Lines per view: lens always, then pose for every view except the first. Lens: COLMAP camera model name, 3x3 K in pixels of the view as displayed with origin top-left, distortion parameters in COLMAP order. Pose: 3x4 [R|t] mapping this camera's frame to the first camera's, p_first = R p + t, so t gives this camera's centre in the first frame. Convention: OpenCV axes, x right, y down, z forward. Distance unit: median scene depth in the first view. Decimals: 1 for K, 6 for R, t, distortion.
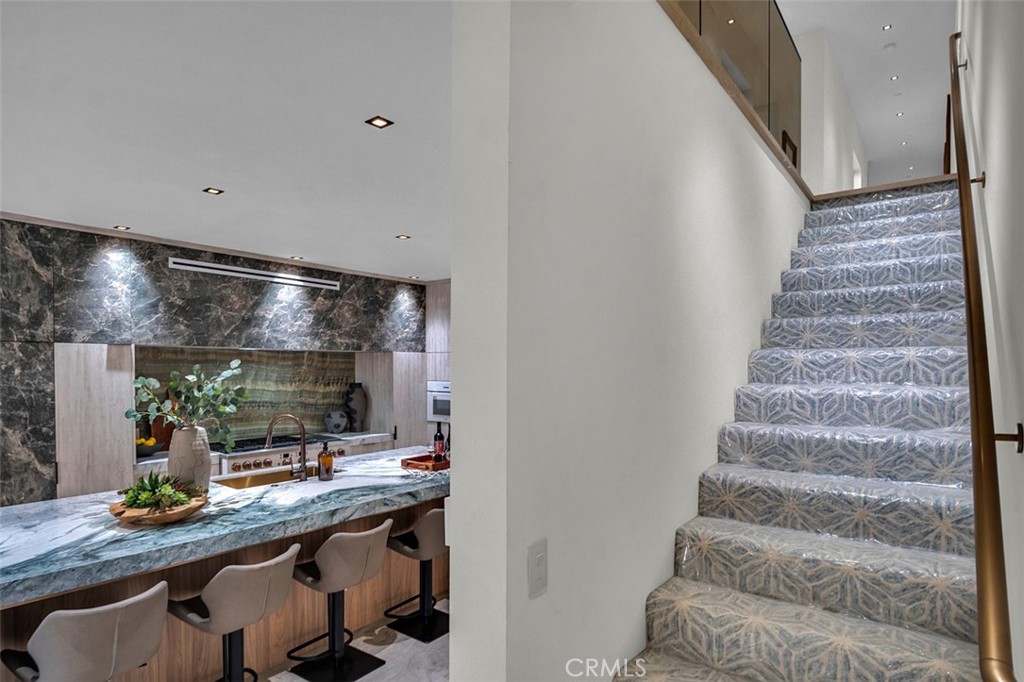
lens RADIAL K [[552.0, 0, 491.8], [0, 552.0, 374.2], [0, 0, 1]] dist [-0.015702, -0.002177]
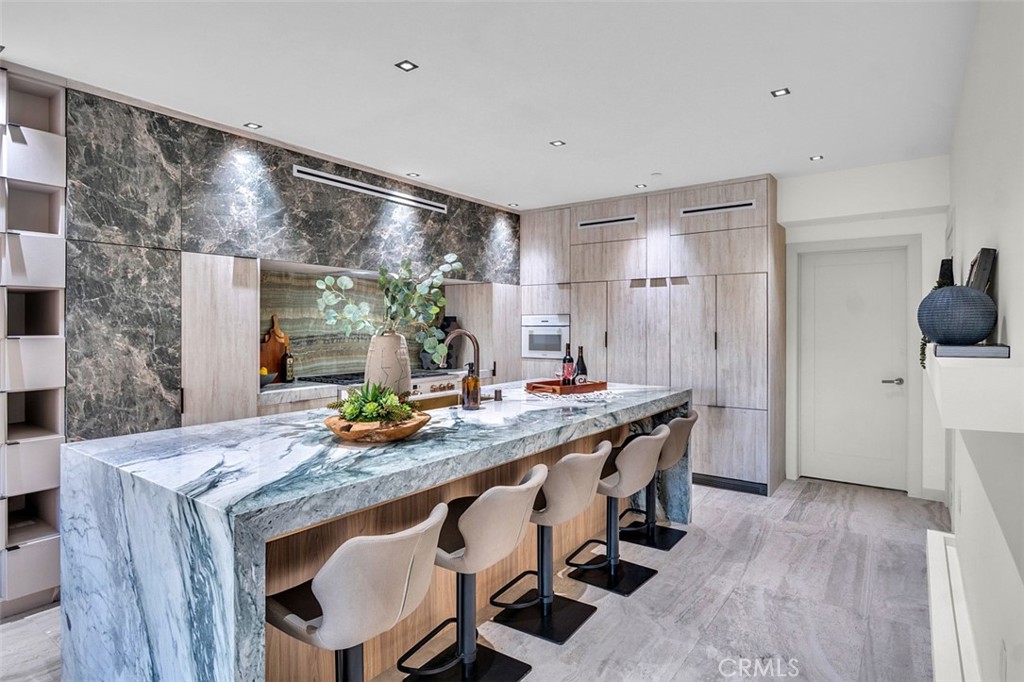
lens RADIAL K [[552.0, 0, 516.8], [0, 552.0, 321.0], [0, 0, 1]] dist [-0.015702, -0.002177]
pose [[0.998061, -0.000087, 0.062239, -0.253575], [0.001414, 0.999773, -0.021280, 0.057945], [-0.062223, 0.021327, 0.997834, 0.073959]]
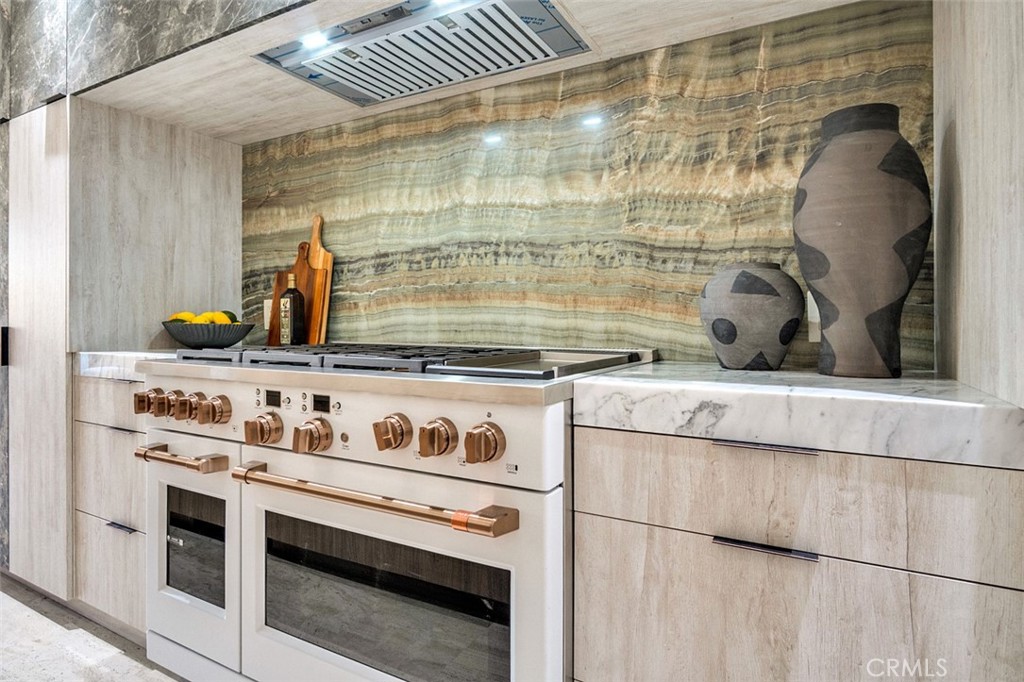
lens RADIAL K [[552.0, 0, 533.9], [0, 552.0, 323.1], [0, 0, 1]] dist [-0.015702, -0.002177]
pose [[0.185235, 0.001805, -0.982693, -0.108716], [-0.013521, 0.999908, -0.000712, 0.117442], [0.982601, 0.013419, 0.185242, 1.134166]]
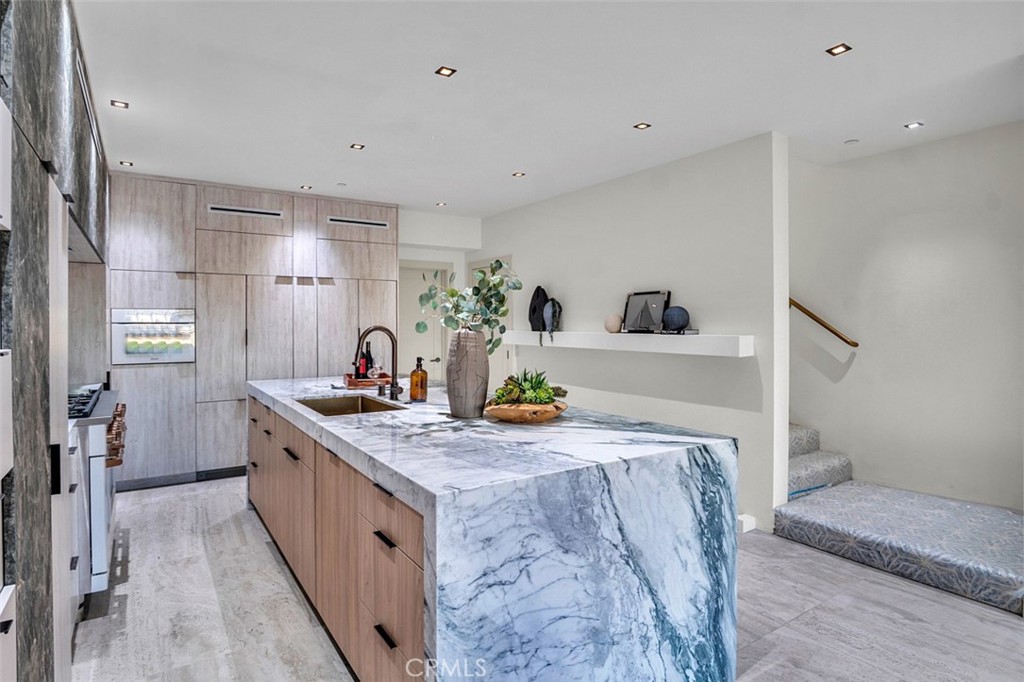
lens RADIAL K [[552.0, 0, 502.2], [0, 552.0, 319.8], [0, 0, 1]] dist [-0.015702, -0.002177]
pose [[0.305966, 0.003594, 0.952036, -0.871835], [0.012425, 0.999893, -0.007768, 0.053047], [-0.951961, 0.014206, 0.305889, 0.405124]]
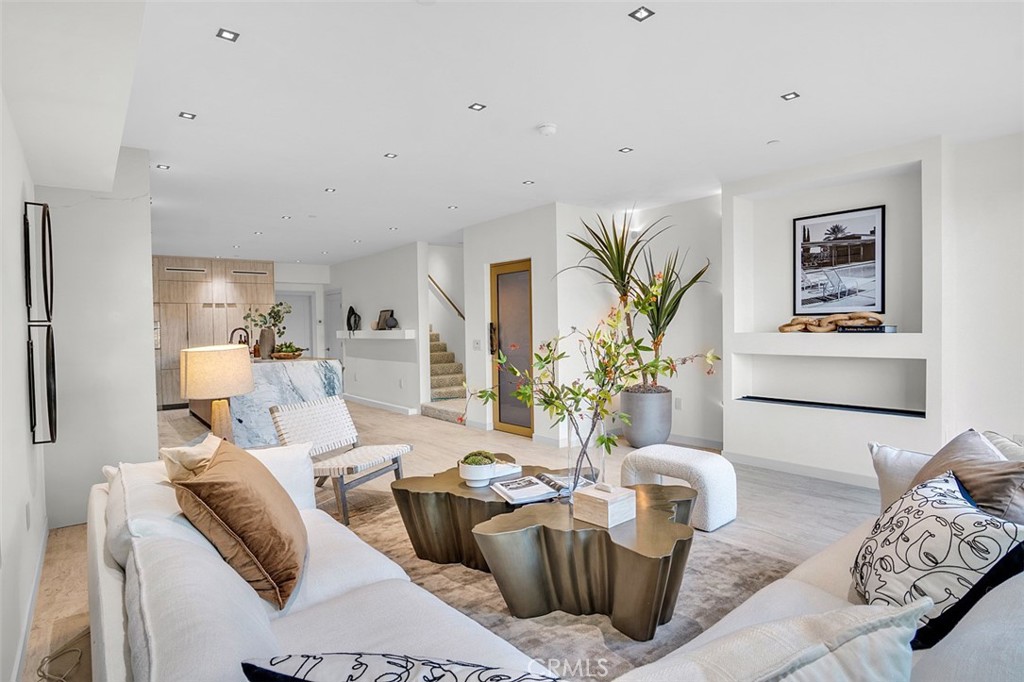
lens RADIAL K [[552.0, 0, 492.4], [0, 552.0, 336.7], [0, 0, 1]] dist [-0.015702, -0.002177]
pose [[0.246598, -0.018166, 0.968948, -1.701912], [0.027777, 0.999546, 0.011671, 0.082532], [-0.968720, 0.024036, 0.246991, -0.393677]]
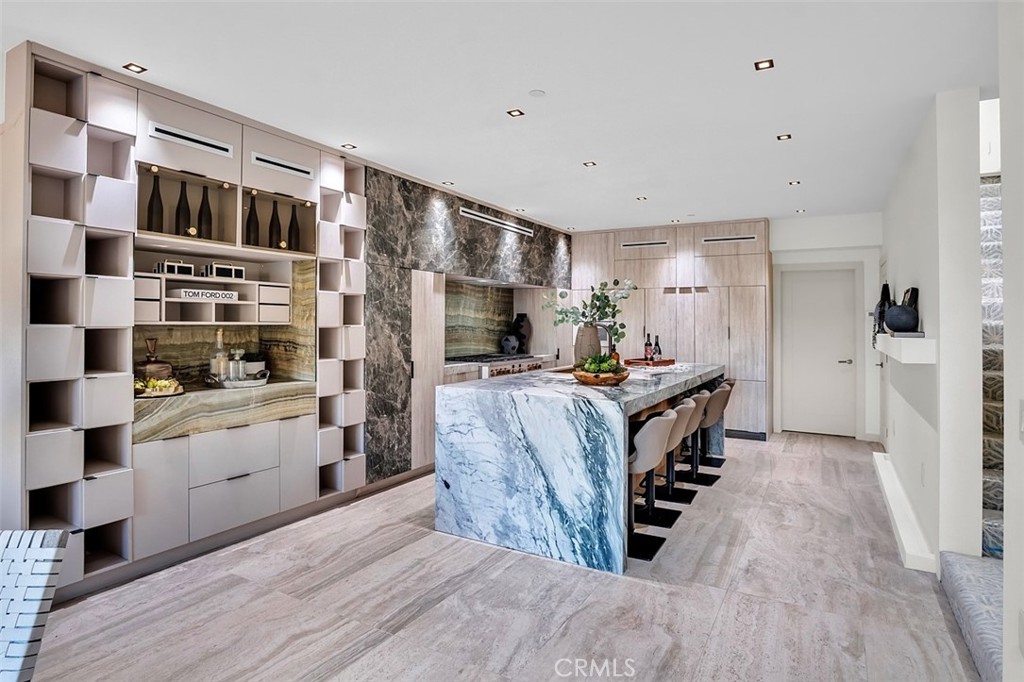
lens RADIAL K [[552.0, 0, 512.5], [0, 552.0, 308.6], [0, 0, 1]] dist [-0.015702, -0.002177]
pose [[0.986826, 0.011829, 0.161351, -0.612749], [-0.006417, 0.999401, -0.034021, 0.062310], [-0.161656, 0.032537, 0.986311, -0.260596]]
